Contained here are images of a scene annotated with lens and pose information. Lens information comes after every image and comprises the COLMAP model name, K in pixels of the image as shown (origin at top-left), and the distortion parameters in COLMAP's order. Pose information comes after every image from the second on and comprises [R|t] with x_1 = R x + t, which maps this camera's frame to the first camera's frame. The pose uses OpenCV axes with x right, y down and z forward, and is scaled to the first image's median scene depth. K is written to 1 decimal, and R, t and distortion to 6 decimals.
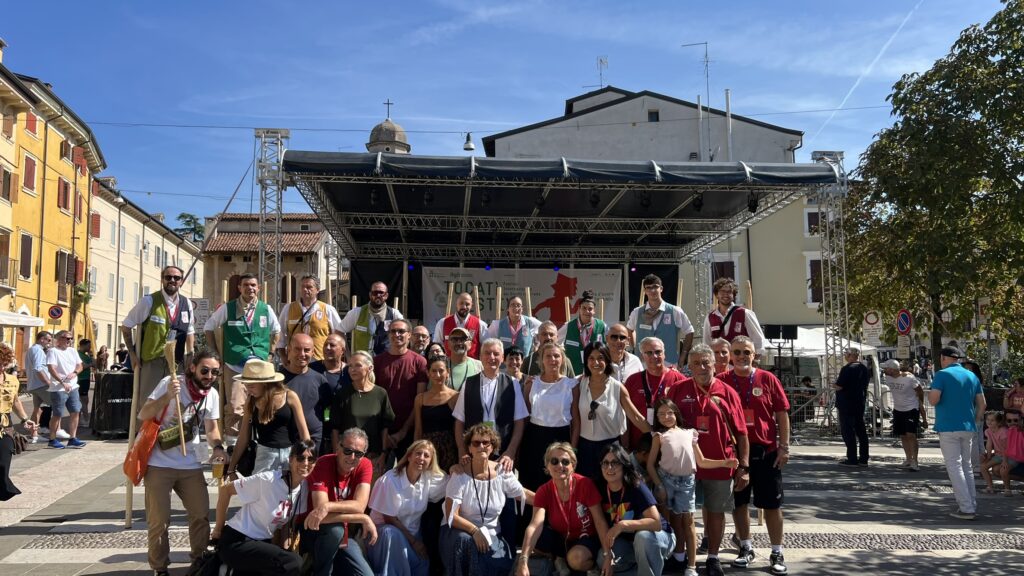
lens RADIAL K [[792.8, 0, 512.0], [0, 792.8, 288.0], [0, 0, 1]] dist [0.056600, -0.079852]
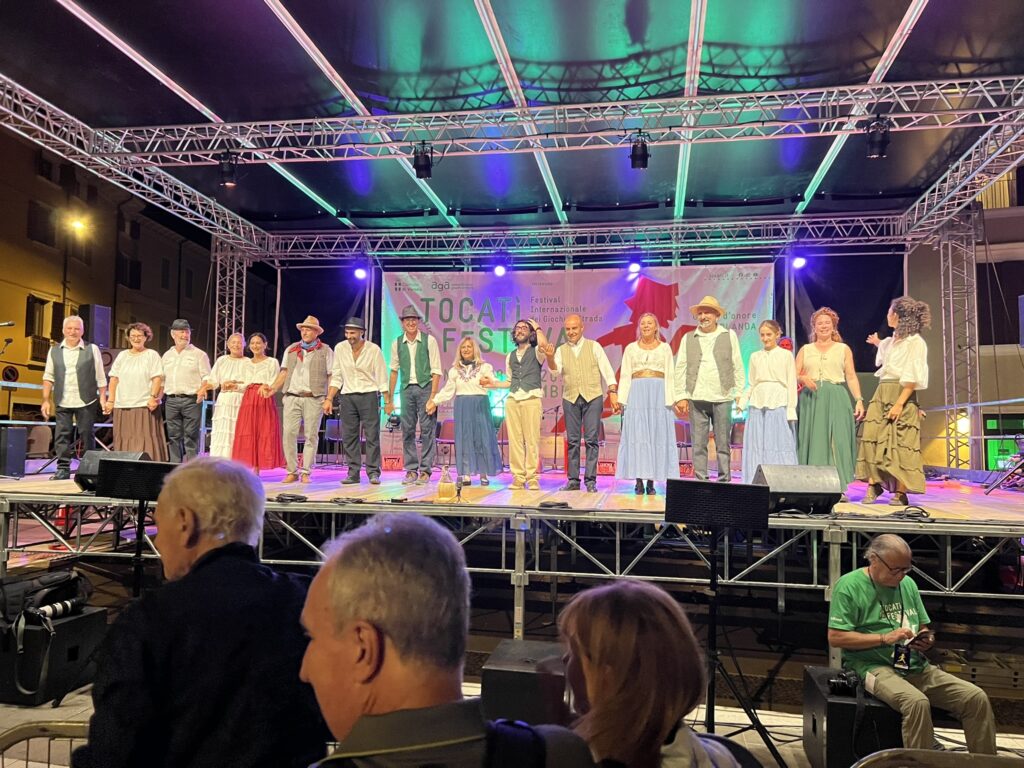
lens RADIAL K [[793.5, 0, 507.8], [0, 793.5, 396.3], [0, 0, 1]] dist [0.047768, -0.063785]
pose [[0.965012, -0.002965, -0.262188, 0.163668], [0.008282, 0.999782, 0.019175, 0.070965], [0.262074, -0.020676, 0.964826, 0.729320]]
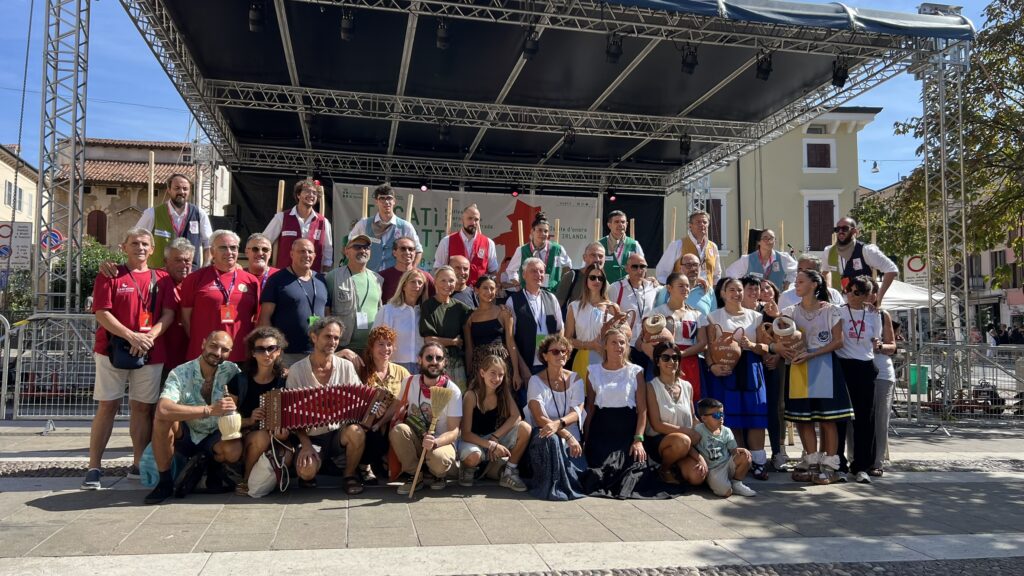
lens RADIAL K [[793.7, 0, 528.1], [0, 793.7, 289.8], [0, 0, 1]] dist [0.053502, -0.076288]
pose [[0.991146, 0.019371, 0.131354, -0.043761], [-0.024985, 0.998837, 0.041229, 0.054261], [-0.130402, -0.044145, 0.990478, 0.359037]]
